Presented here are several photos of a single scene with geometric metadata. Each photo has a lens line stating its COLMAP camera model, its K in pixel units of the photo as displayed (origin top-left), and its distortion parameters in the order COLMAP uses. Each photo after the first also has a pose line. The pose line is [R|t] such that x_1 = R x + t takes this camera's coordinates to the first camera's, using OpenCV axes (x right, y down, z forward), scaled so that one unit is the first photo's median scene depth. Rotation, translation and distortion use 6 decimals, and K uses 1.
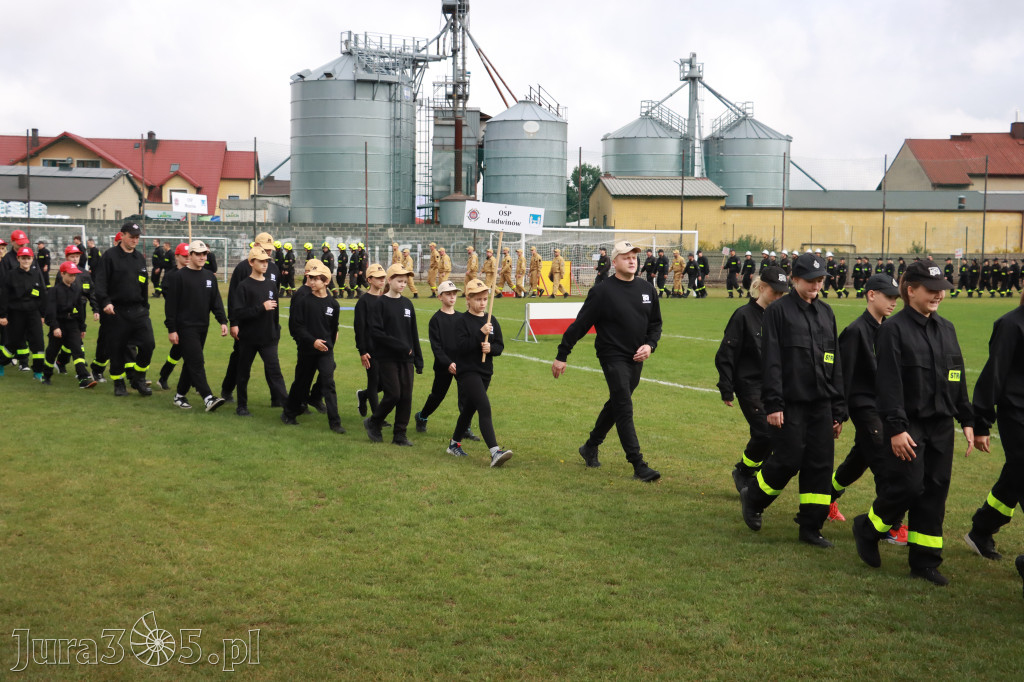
lens RADIAL K [[1699.2, 0, 571.6], [0, 1699.2, 339.1], [0, 0, 1]] dist [-0.028510, 0.856728]
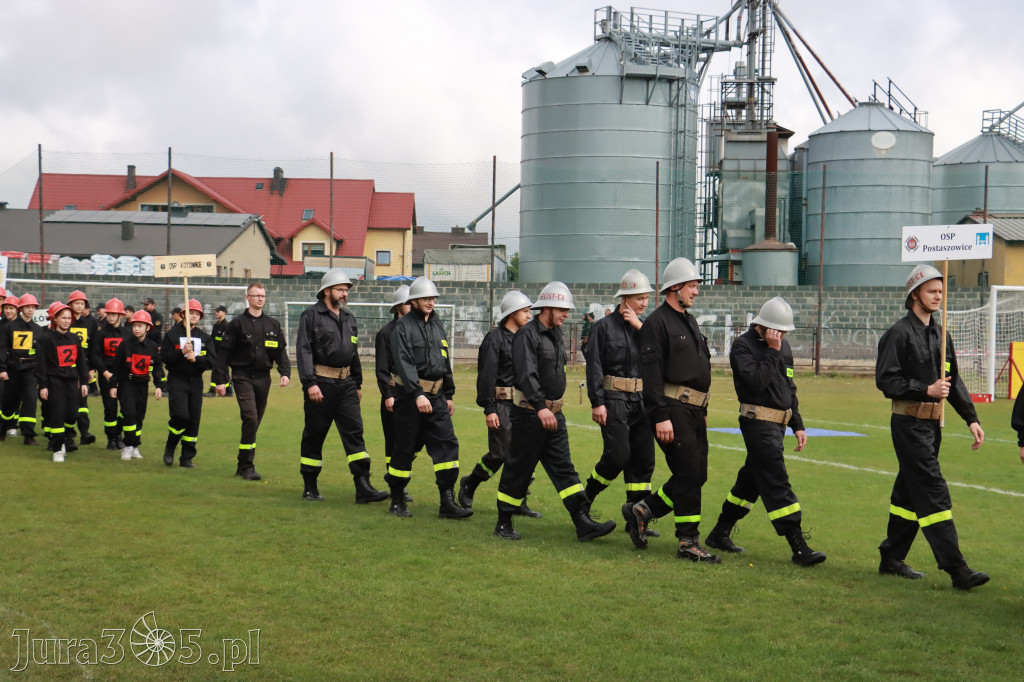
lens RADIAL K [[1749.8, 0, 454.0], [0, 1749.8, 371.5], [0, 0, 1]] dist [0.134039, 0.117327]
pose [[0.996686, 0.003798, -0.081261, -0.135596], [-0.005630, 0.999735, -0.022326, -0.016472], [0.081154, 0.022709, 0.996443, 0.286613]]
